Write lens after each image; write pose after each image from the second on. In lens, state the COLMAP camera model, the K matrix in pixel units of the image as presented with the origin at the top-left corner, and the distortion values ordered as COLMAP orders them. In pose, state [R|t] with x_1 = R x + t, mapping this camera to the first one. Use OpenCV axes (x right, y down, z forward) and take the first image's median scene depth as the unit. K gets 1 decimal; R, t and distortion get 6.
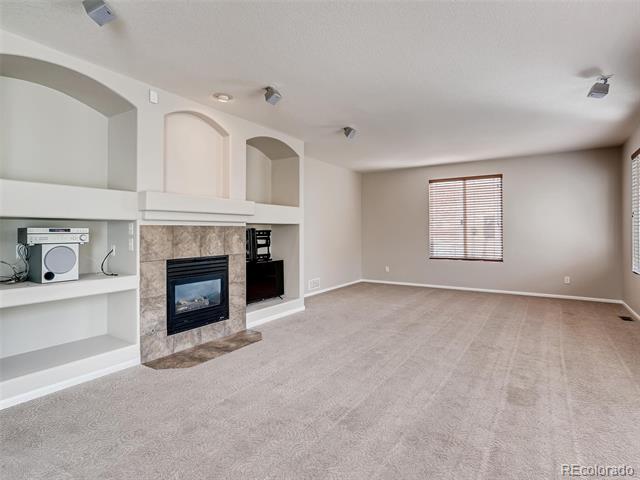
lens RADIAL K [[340.2, 0, 318.1], [0, 340.2, 225.2], [0, 0, 1]] dist [-0.003932, -0.000016]
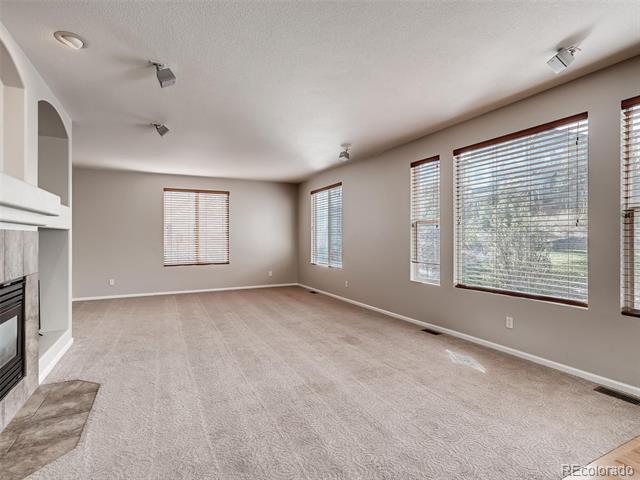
lens RADIAL K [[331.8, 0, 319.1], [0, 331.8, 233.2], [0, 0, 1]] dist [-0.034756, 0.028134]
pose [[0.498878, 0.014193, 0.866556, -0.578091], [-0.013873, 0.999869, -0.008390, 0.005303], [-0.866561, -0.007836, 0.499009, 0.235663]]
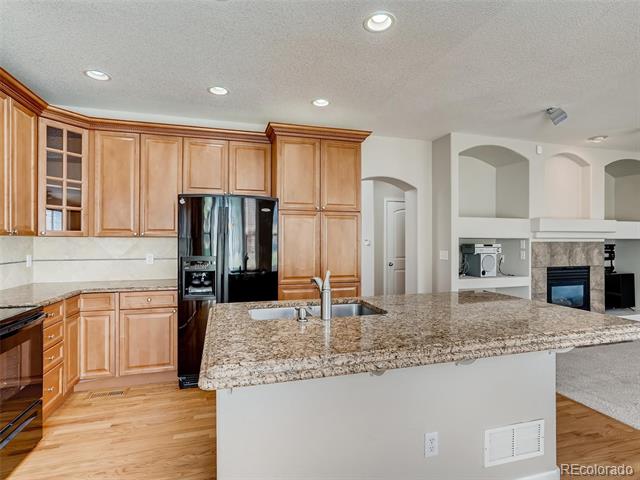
lens RADIAL K [[322.7, 0, 320.0], [0, 322.7, 240.0], [0, 0, 1]] dist [-0.000139, 0.000808]
pose [[0.761277, 0.001517, -0.648426, -0.276065], [0.007286, 0.999914, 0.010893, -0.025382], [0.648386, -0.013017, 0.761200, -0.530233]]
